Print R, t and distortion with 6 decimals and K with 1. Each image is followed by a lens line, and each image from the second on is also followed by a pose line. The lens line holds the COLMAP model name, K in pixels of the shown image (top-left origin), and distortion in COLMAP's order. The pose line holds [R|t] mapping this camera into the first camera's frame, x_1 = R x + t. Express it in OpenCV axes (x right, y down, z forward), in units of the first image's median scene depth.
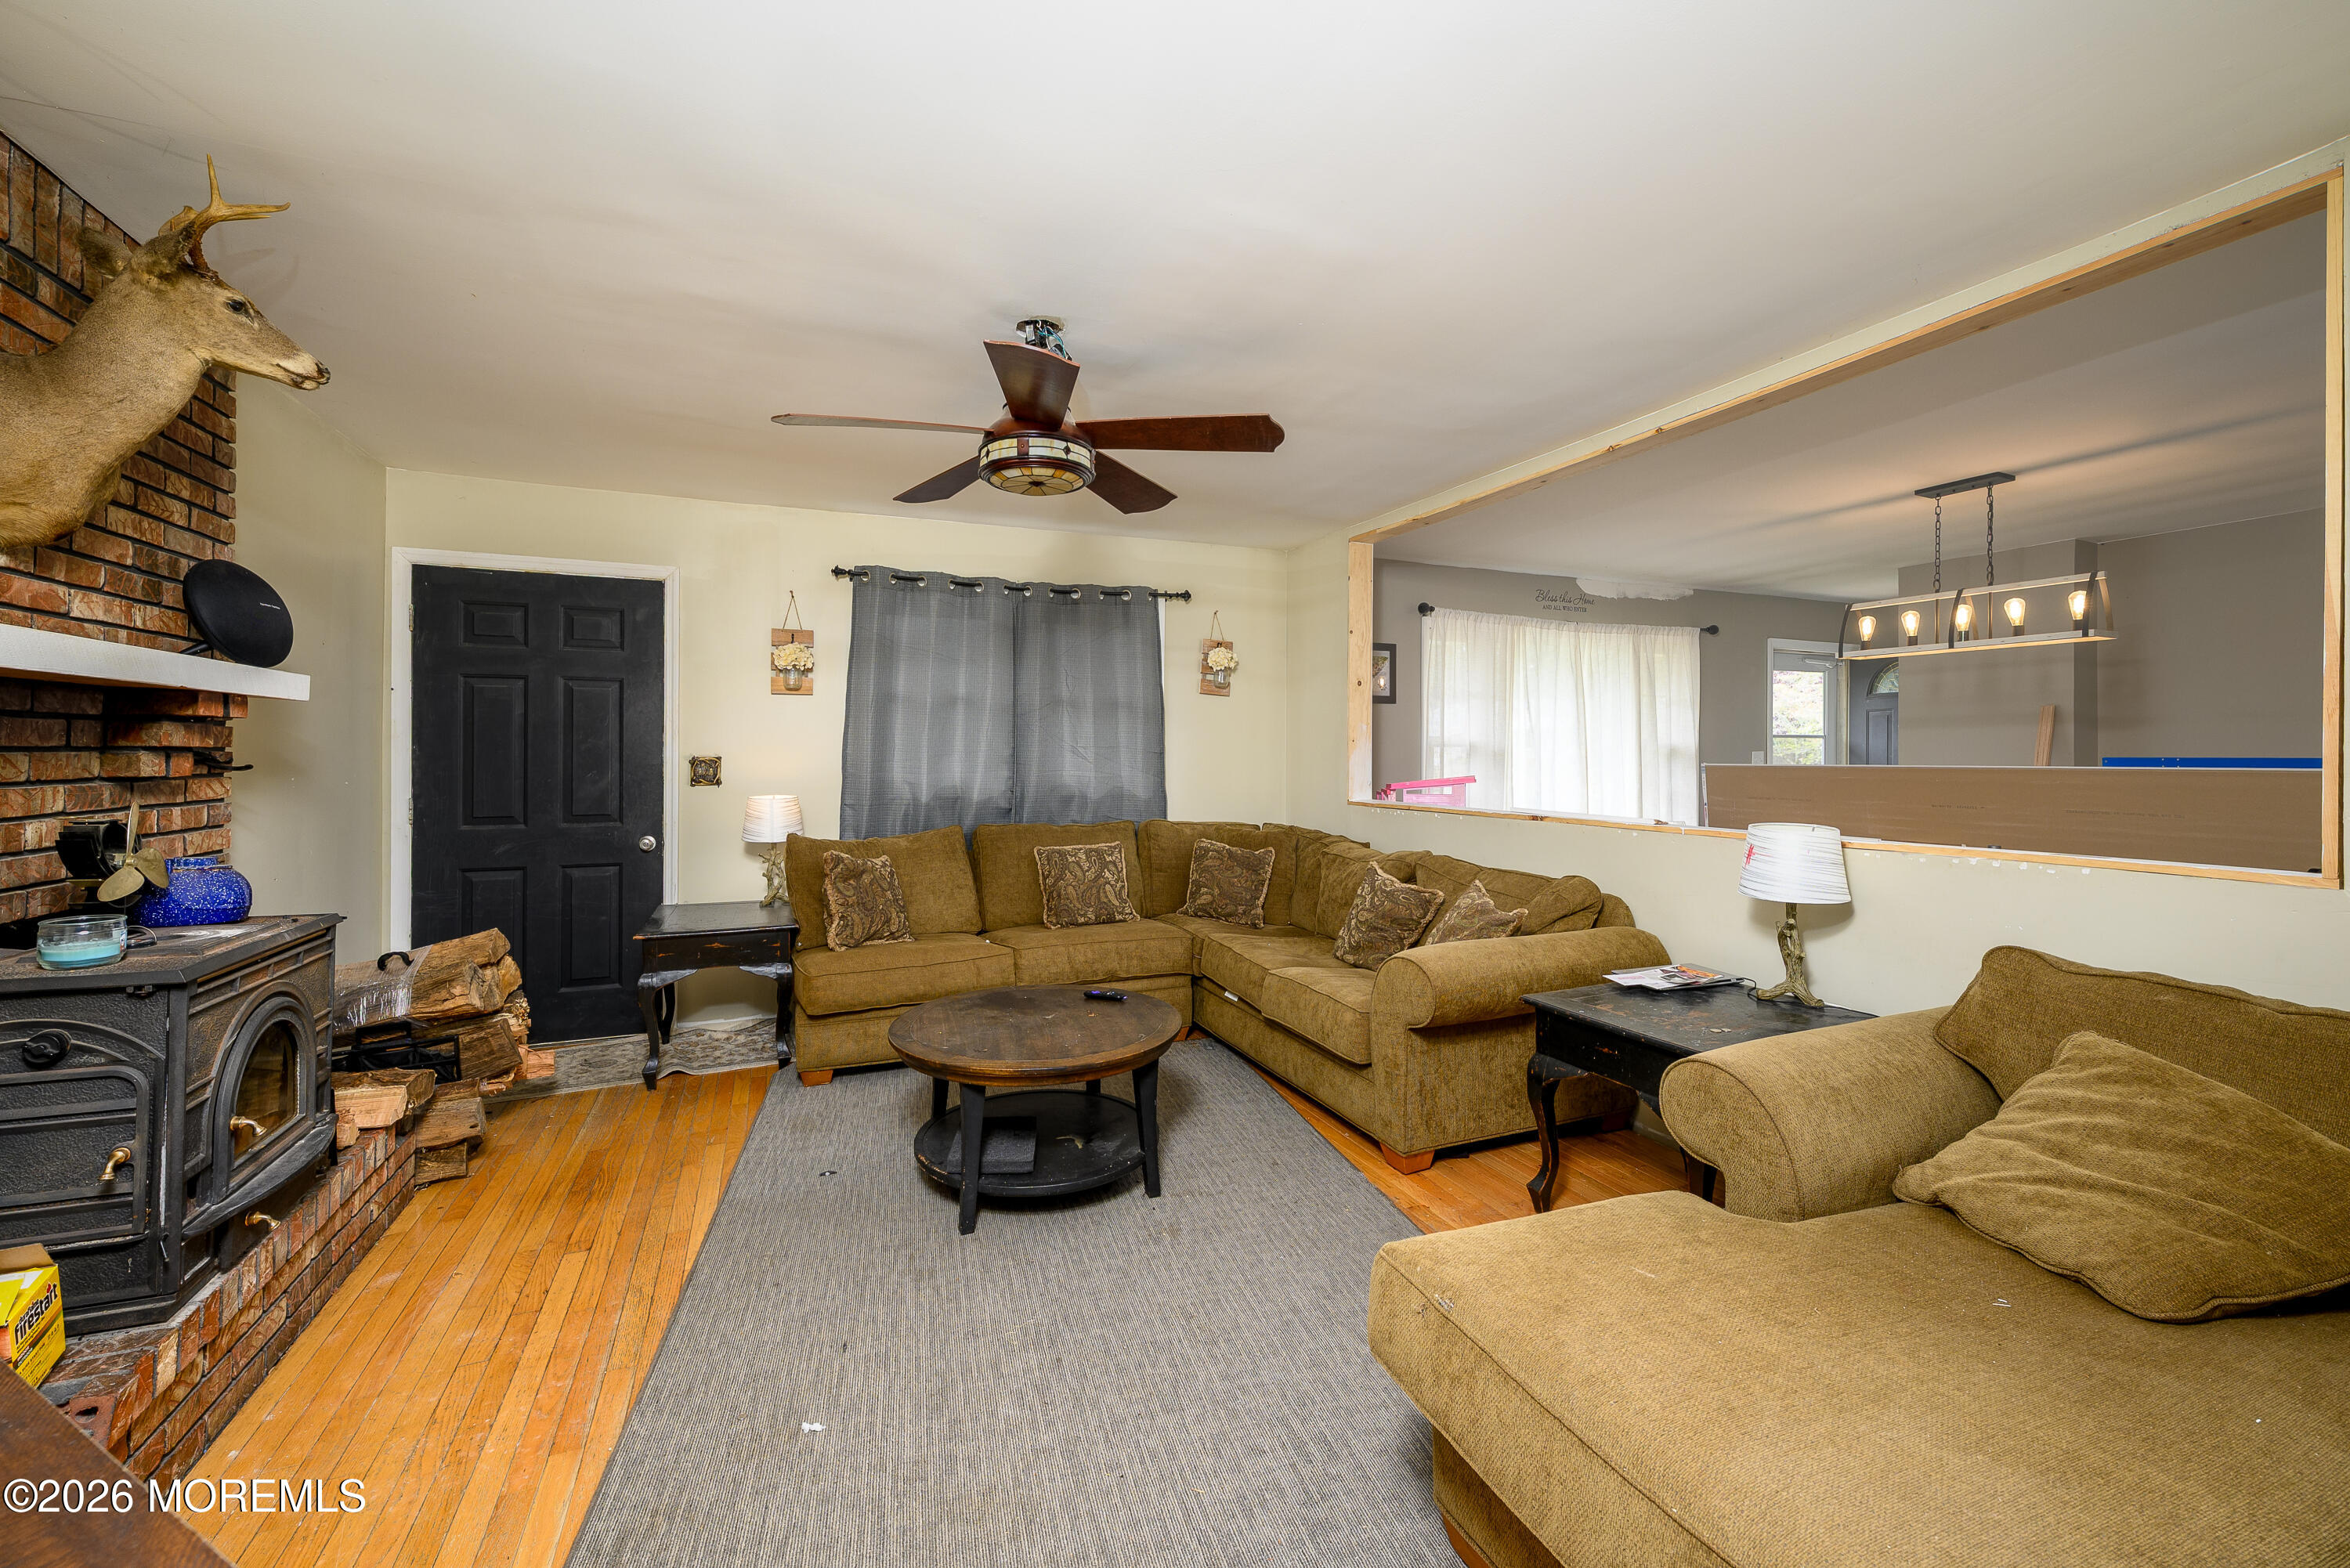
lens RADIAL K [[957.3, 0, 1173.6], [0, 957.3, 764.3], [0, 0, 1]] dist [0.002781, -0.000714]
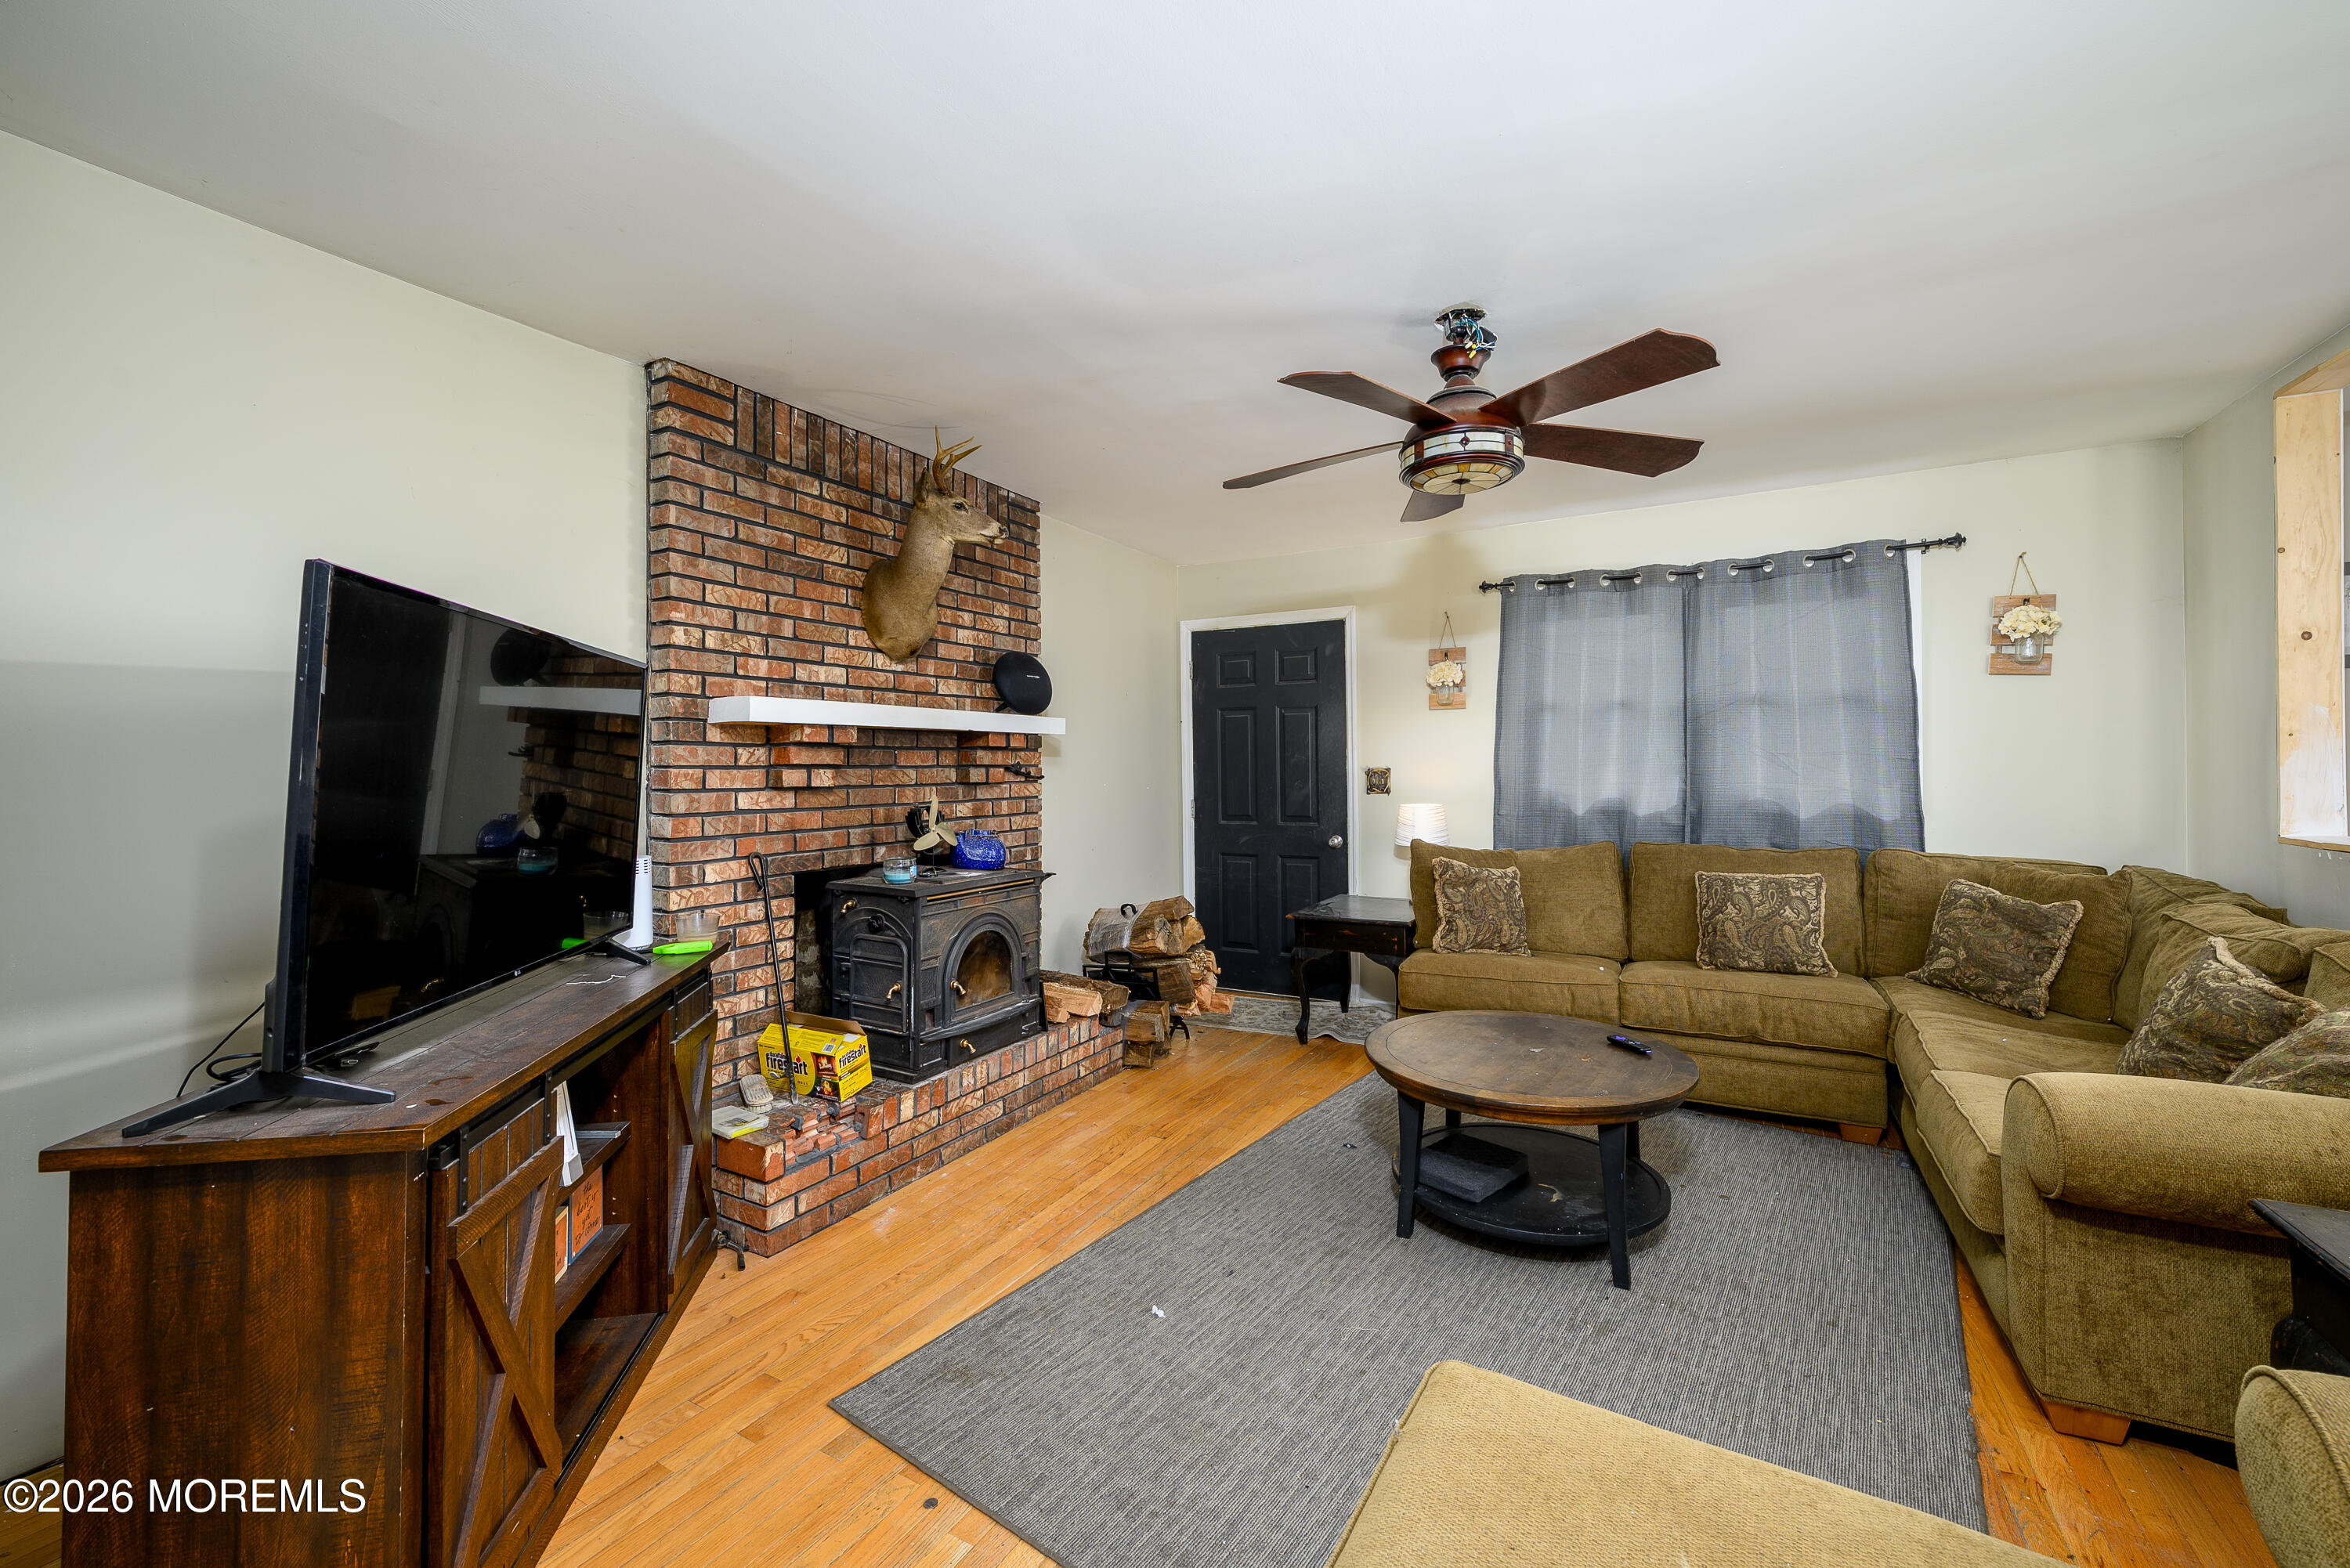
lens RADIAL K [[957.3, 0, 1174.9], [0, 957.3, 775.4], [0, 0, 1]] dist [0.002781, -0.000714]
pose [[0.614735, -0.000209, -0.788734, 0.274623], [0.000322, 1.000000, -0.000014, 0.000377], [0.788734, -0.000245, 0.614735, 0.116642]]
